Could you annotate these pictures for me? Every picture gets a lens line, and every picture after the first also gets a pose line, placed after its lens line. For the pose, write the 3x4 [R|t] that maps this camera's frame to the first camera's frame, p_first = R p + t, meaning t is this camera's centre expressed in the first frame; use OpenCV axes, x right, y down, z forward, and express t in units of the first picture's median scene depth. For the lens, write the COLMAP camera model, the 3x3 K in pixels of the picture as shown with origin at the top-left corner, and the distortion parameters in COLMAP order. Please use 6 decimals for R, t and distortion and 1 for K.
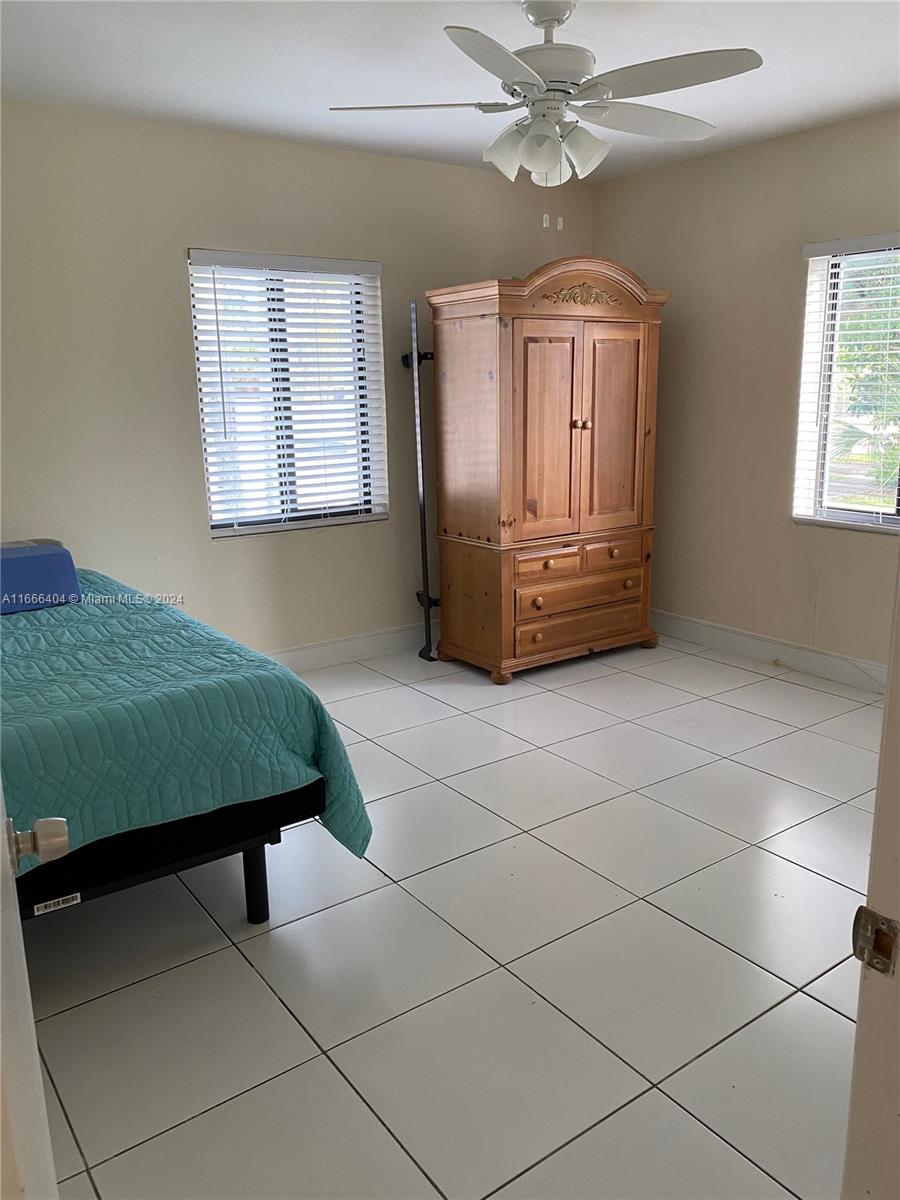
lens RADIAL K [[903.6, 0, 444.4], [0, 903.6, 599.5], [0, 0, 1]] dist [0.059803, -0.058075]
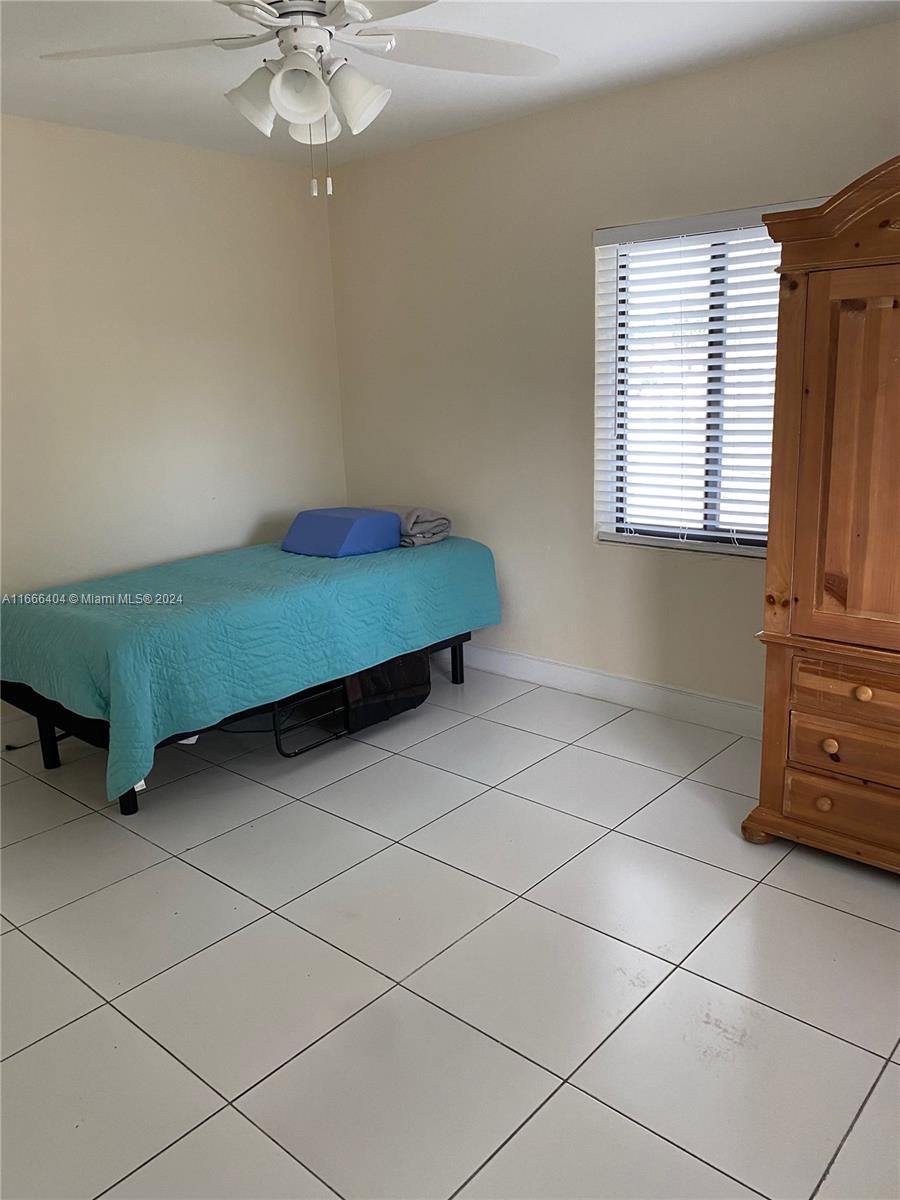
lens RADIAL K [[926.3, 0, 450.0], [0, 926.3, 600.0], [0, 0, 1]] dist [0.048830, -0.095891]
pose [[0.220843, 0.245565, -0.943889, 0.626344], [-0.208910, 0.957232, 0.200158, -0.166222], [0.952673, 0.152985, 0.262699, 0.608958]]
